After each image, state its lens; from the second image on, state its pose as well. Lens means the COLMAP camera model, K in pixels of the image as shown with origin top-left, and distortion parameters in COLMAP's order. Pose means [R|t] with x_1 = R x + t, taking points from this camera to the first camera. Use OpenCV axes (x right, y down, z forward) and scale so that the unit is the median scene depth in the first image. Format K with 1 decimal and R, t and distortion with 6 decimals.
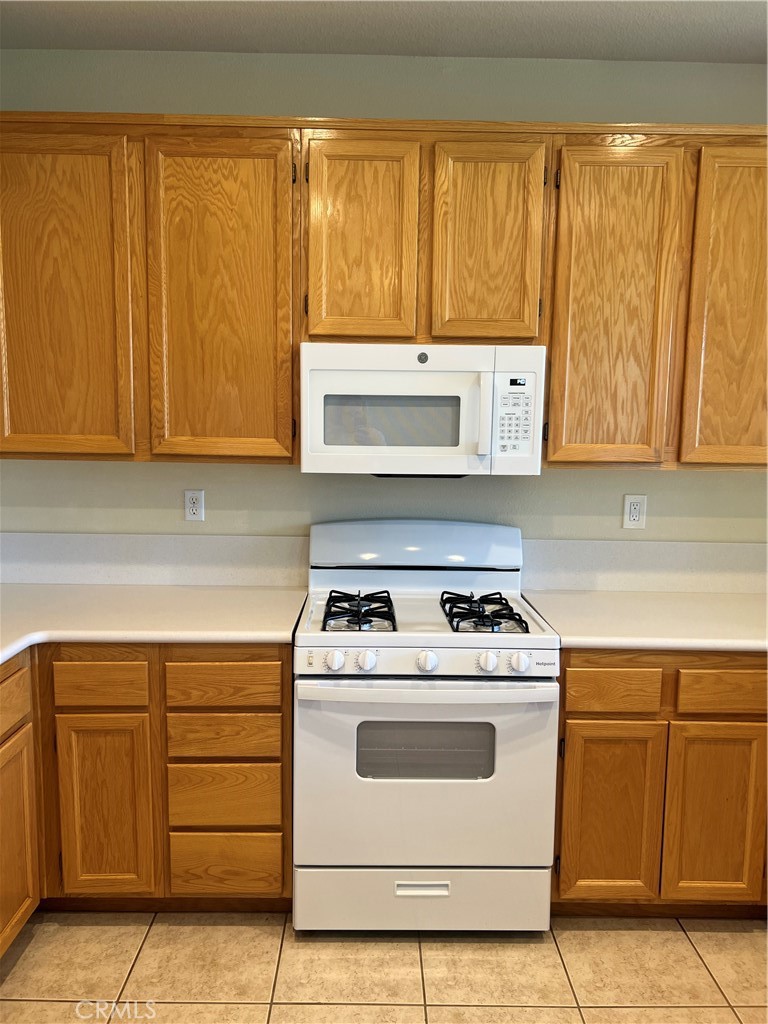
lens RADIAL K [[775.8, 0, 384.0], [0, 775.8, 512.0], [0, 0, 1]] dist [0.041101, -0.059133]
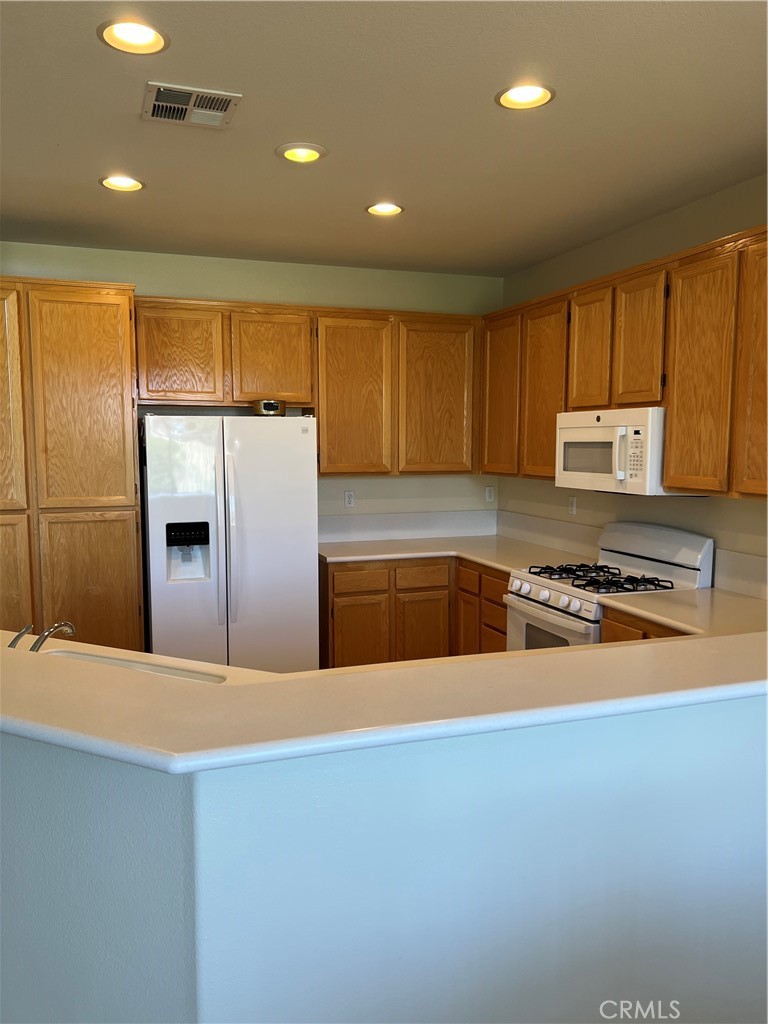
lens RADIAL K [[775.1, 0, 359.8], [0, 775.1, 514.9], [0, 0, 1]] dist [0.000310, -0.000304]
pose [[0.302841, 0.077741, -0.949865, 1.428985], [-0.103953, 0.993415, 0.048162, -0.024681], [0.947355, 0.084156, 0.308928, 0.043143]]
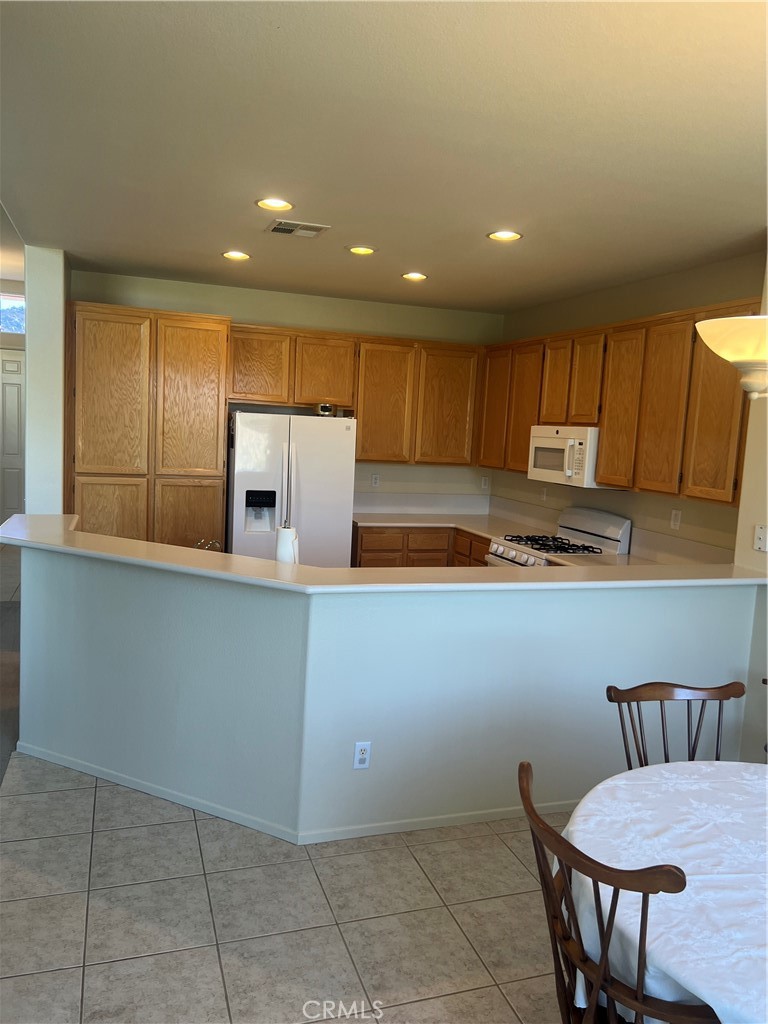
lens RADIAL K [[775.8, 0, 384.0], [0, 775.8, 512.0], [0, 0, 1]] dist [0.041101, -0.059133]
pose [[0.310321, 0.107699, -0.944511, 2.051919], [-0.156334, 0.985816, 0.061044, -0.025366], [0.937689, 0.128716, 0.322756, -0.189359]]
